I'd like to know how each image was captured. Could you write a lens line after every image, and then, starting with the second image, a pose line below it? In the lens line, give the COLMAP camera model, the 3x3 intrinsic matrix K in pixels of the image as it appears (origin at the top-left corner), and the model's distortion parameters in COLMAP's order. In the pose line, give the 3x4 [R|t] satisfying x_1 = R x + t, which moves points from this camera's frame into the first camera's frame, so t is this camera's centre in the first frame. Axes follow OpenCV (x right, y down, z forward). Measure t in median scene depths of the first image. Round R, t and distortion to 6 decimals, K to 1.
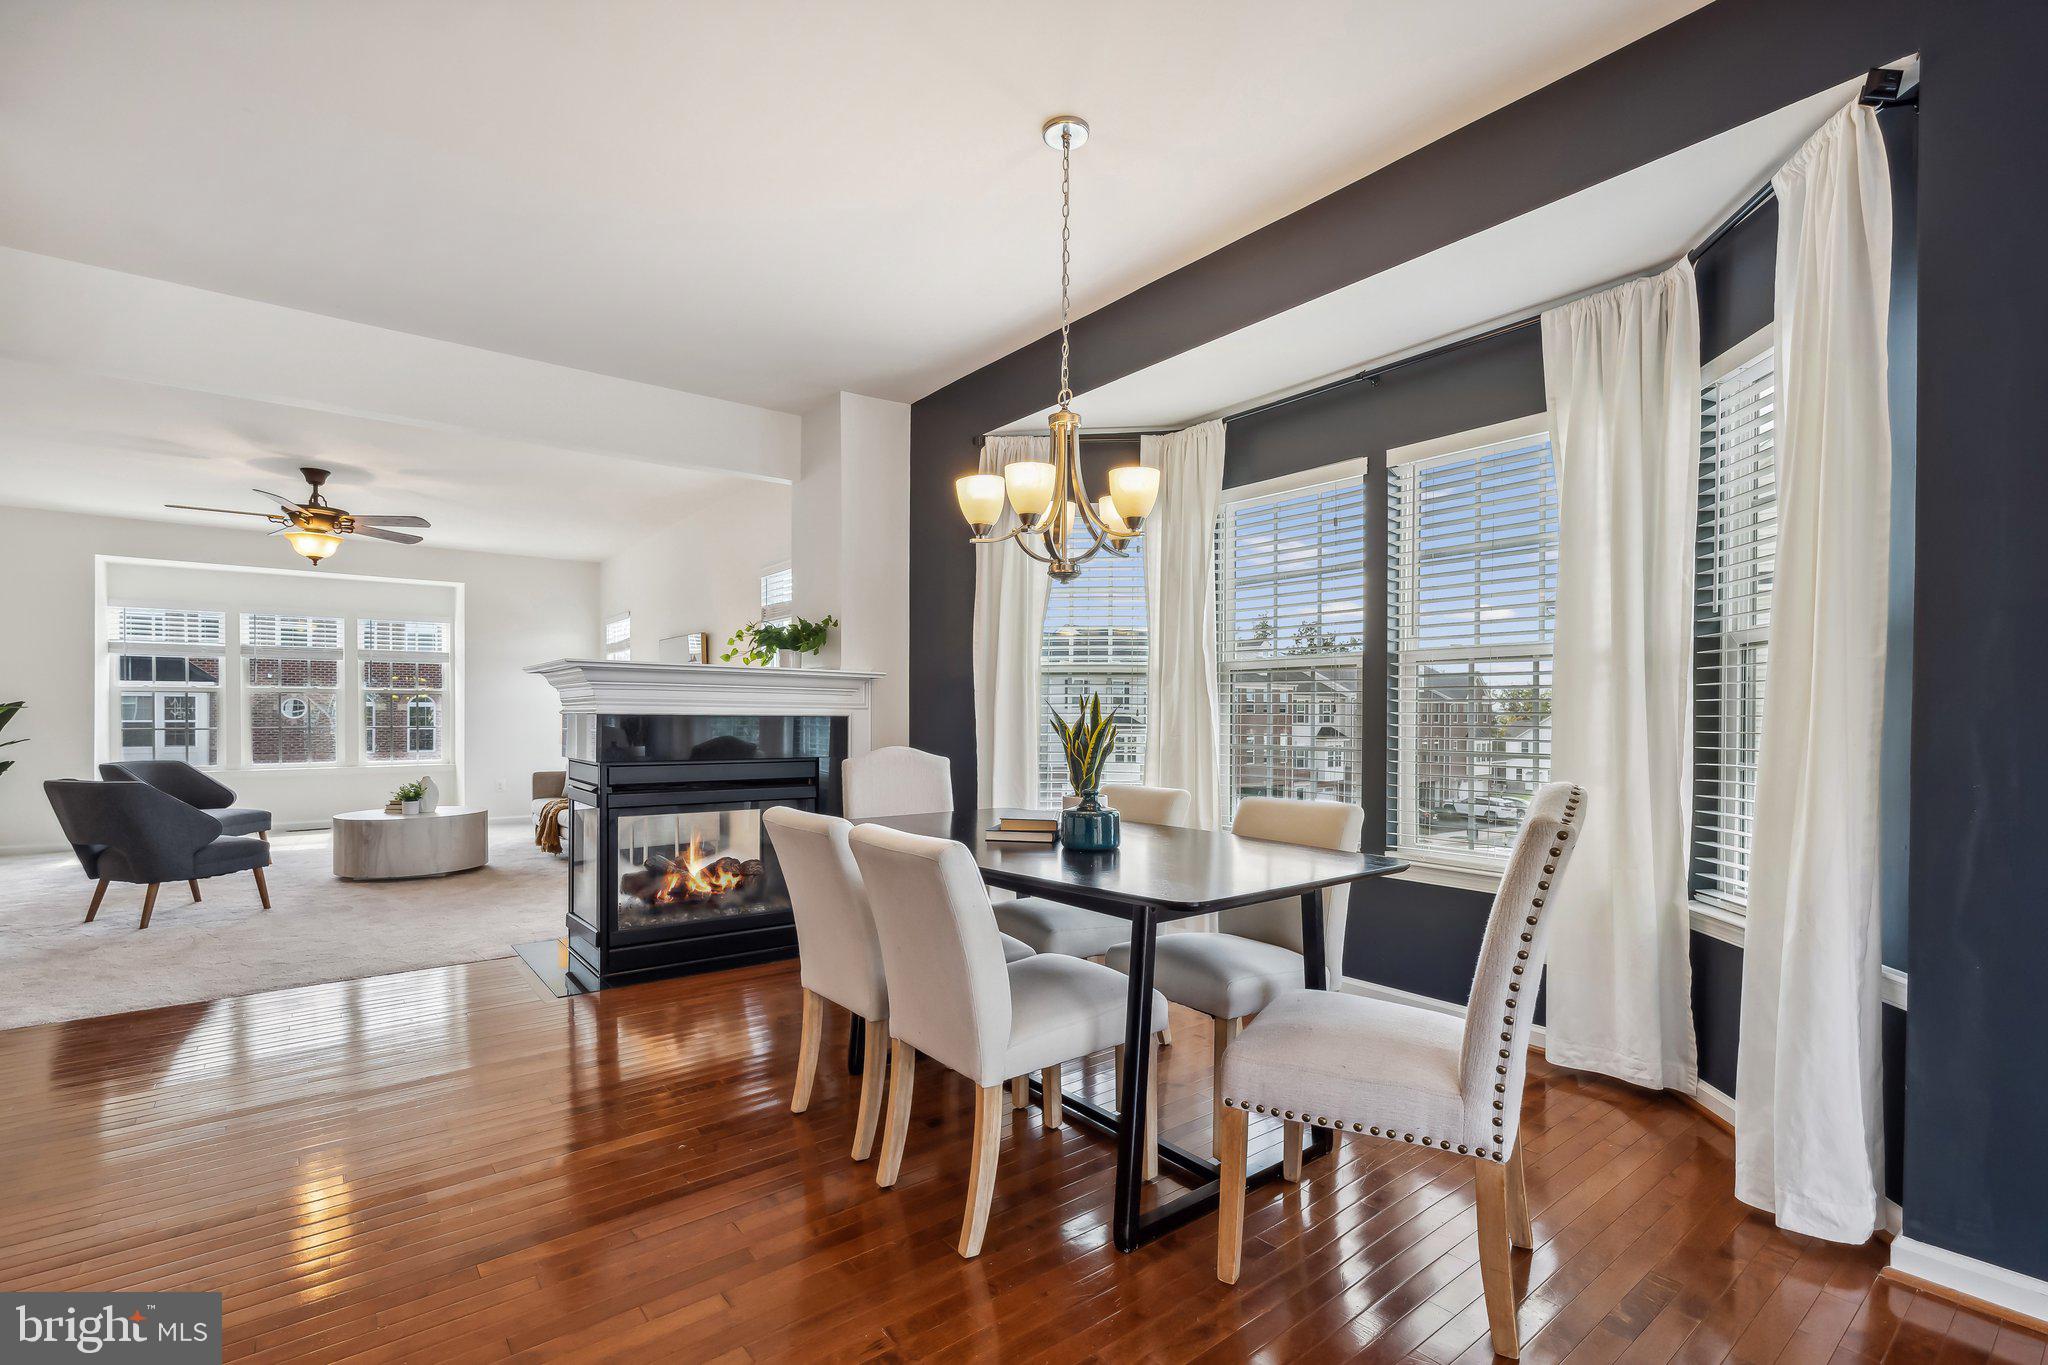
lens RADIAL K [[924.9, 0, 1032.6], [0, 924.9, 721.5], [0, 0, 1]] dist [-0.006566, -0.000512]
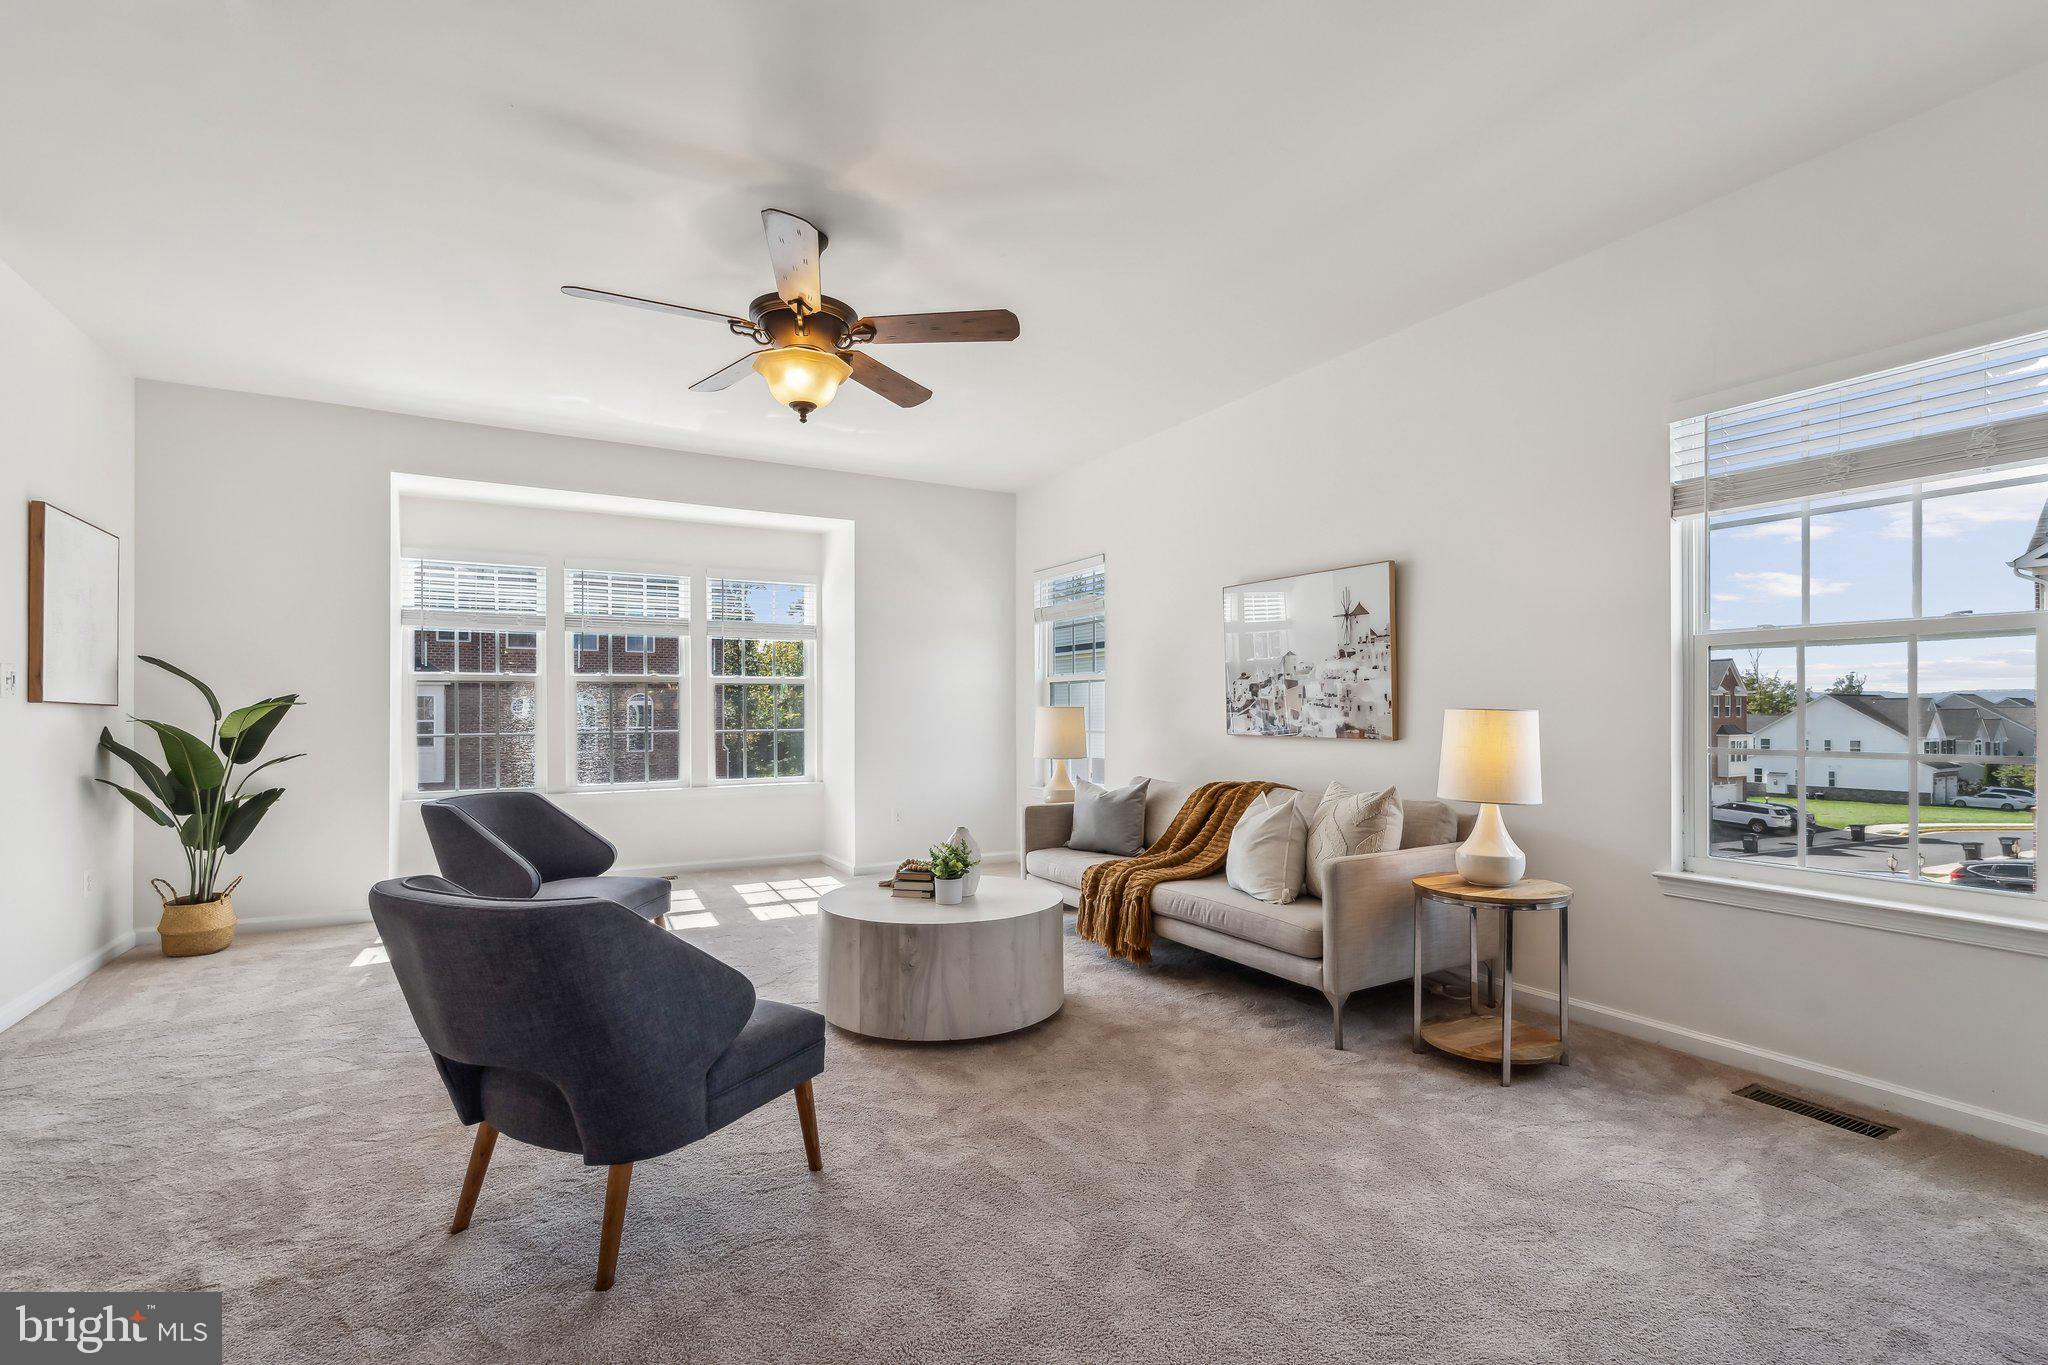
lens RADIAL K [[924.9, 0, 1023.4], [0, 924.9, 705.8], [0, 0, 1]] dist [-0.006566, -0.000512]
pose [[0.988340, -0.004481, -0.152199, -0.758311], [0.002225, 0.999885, -0.014993, -0.004521], [0.152249, 0.014480, 0.988236, 0.667980]]
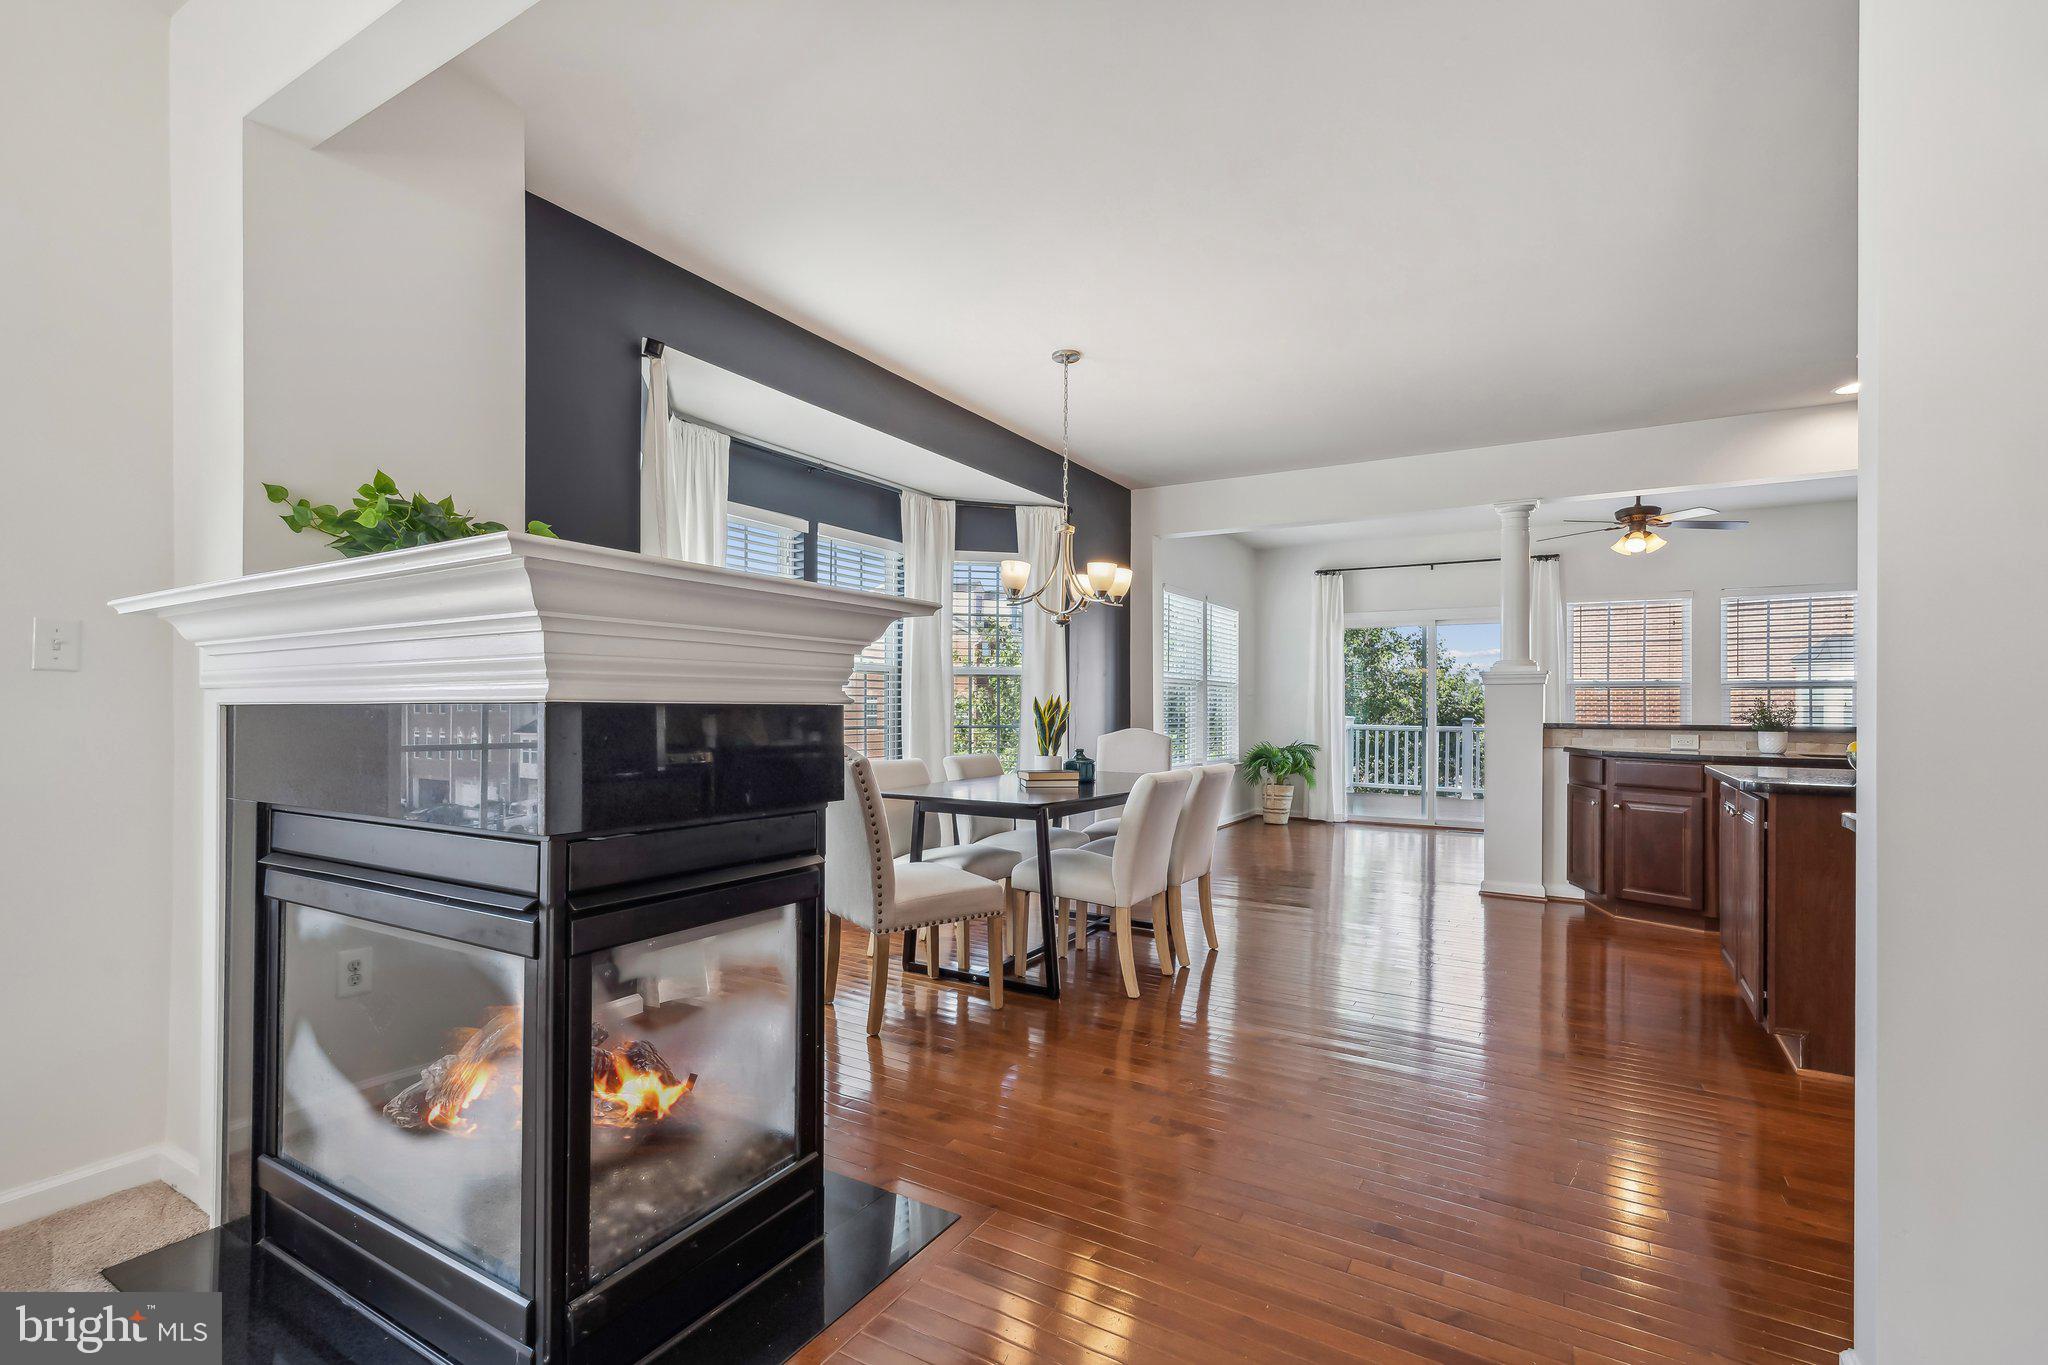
lens RADIAL K [[924.9, 0, 1012.4], [0, 924.9, 704.2], [0, 0, 1]] dist [-0.006566, -0.000512]
pose [[-0.348890, -0.001246, 0.937163, -0.825575], [-0.002432, 0.999997, 0.000424, -0.006392], [-0.937160, -0.002131, -0.348892, 0.922943]]
